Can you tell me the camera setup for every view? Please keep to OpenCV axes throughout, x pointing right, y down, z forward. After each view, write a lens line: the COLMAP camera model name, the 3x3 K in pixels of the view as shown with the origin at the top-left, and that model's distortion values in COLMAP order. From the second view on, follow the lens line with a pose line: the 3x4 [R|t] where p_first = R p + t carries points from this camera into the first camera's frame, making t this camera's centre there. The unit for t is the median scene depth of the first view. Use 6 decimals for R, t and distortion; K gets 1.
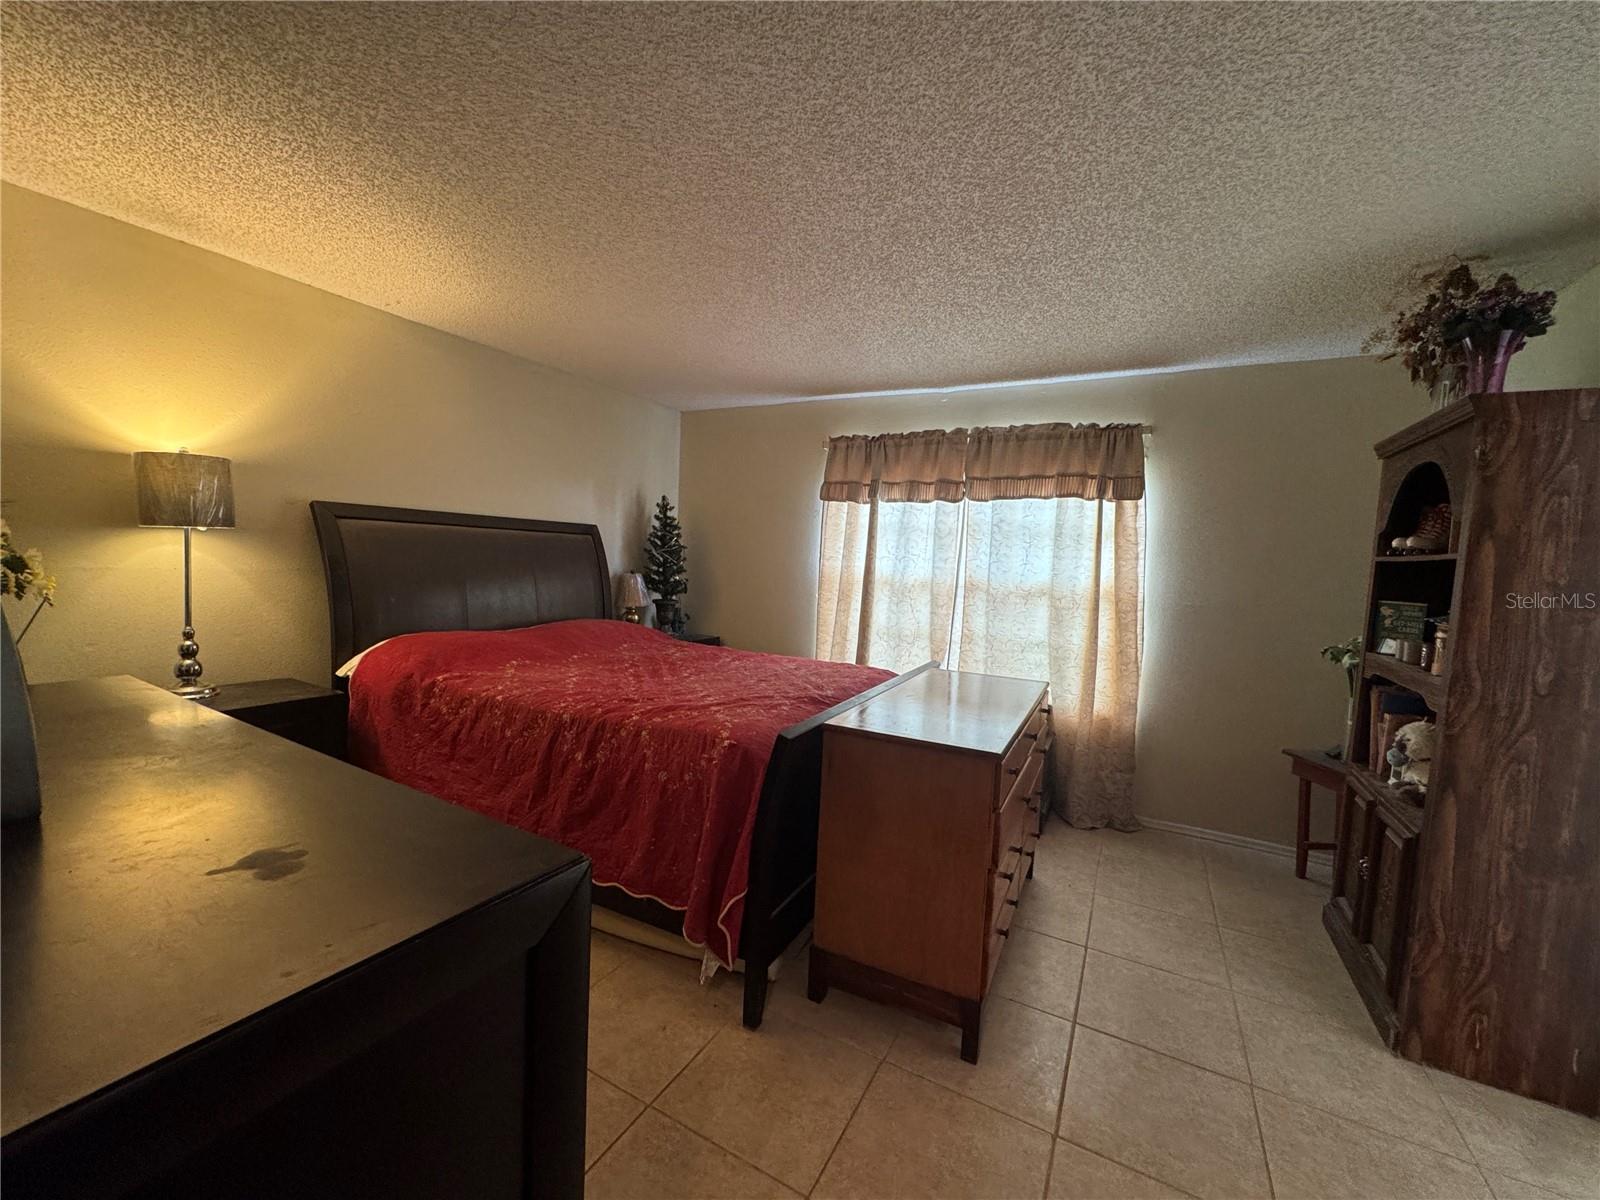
lens RADIAL K [[633.6, 0, 804.4], [0, 633.6, 588.7], [0, 0, 1]] dist [0.000382, 0.000013]
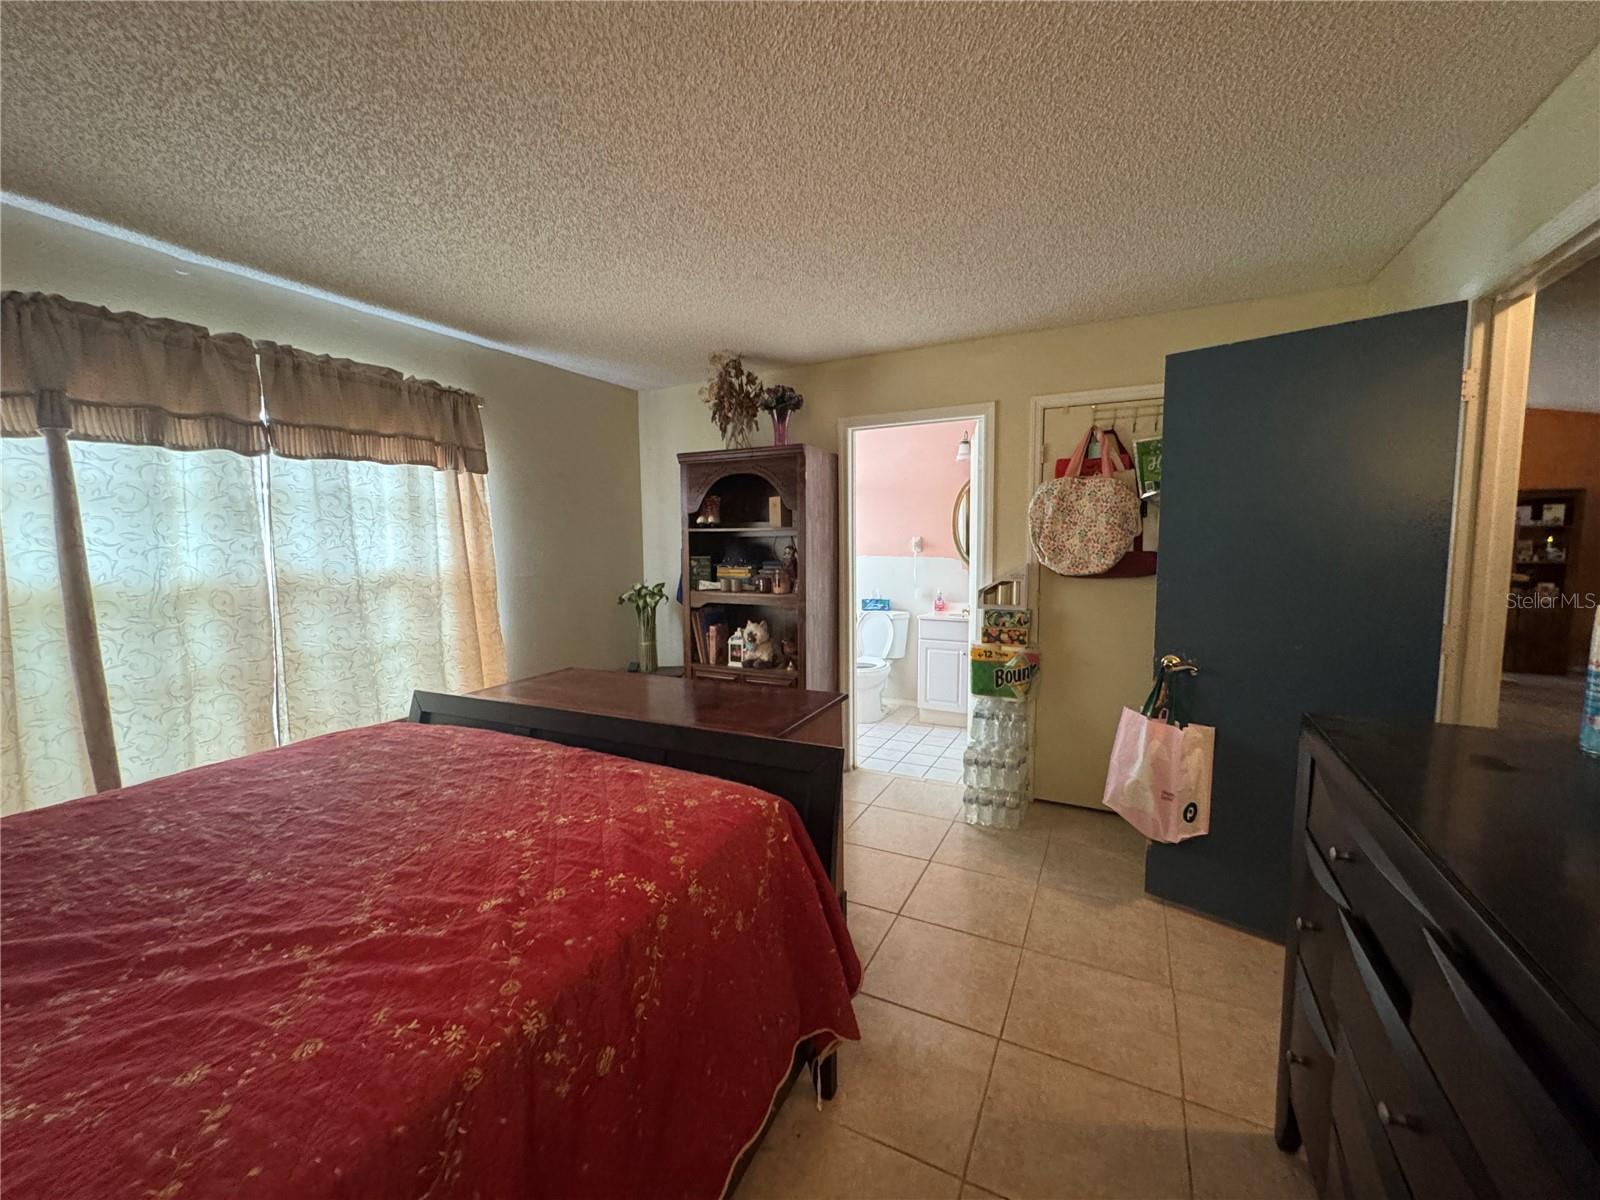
lens RADIAL K [[633.6, 0, 804.4], [0, 633.6, 588.7], [0, 0, 1]] dist [0.000382, 0.000013]
pose [[-0.005748, -0.129703, 0.991536, -0.435724], [0.056879, 0.989905, 0.129820, -0.061432], [-0.998365, 0.057144, 0.001688, 0.498158]]
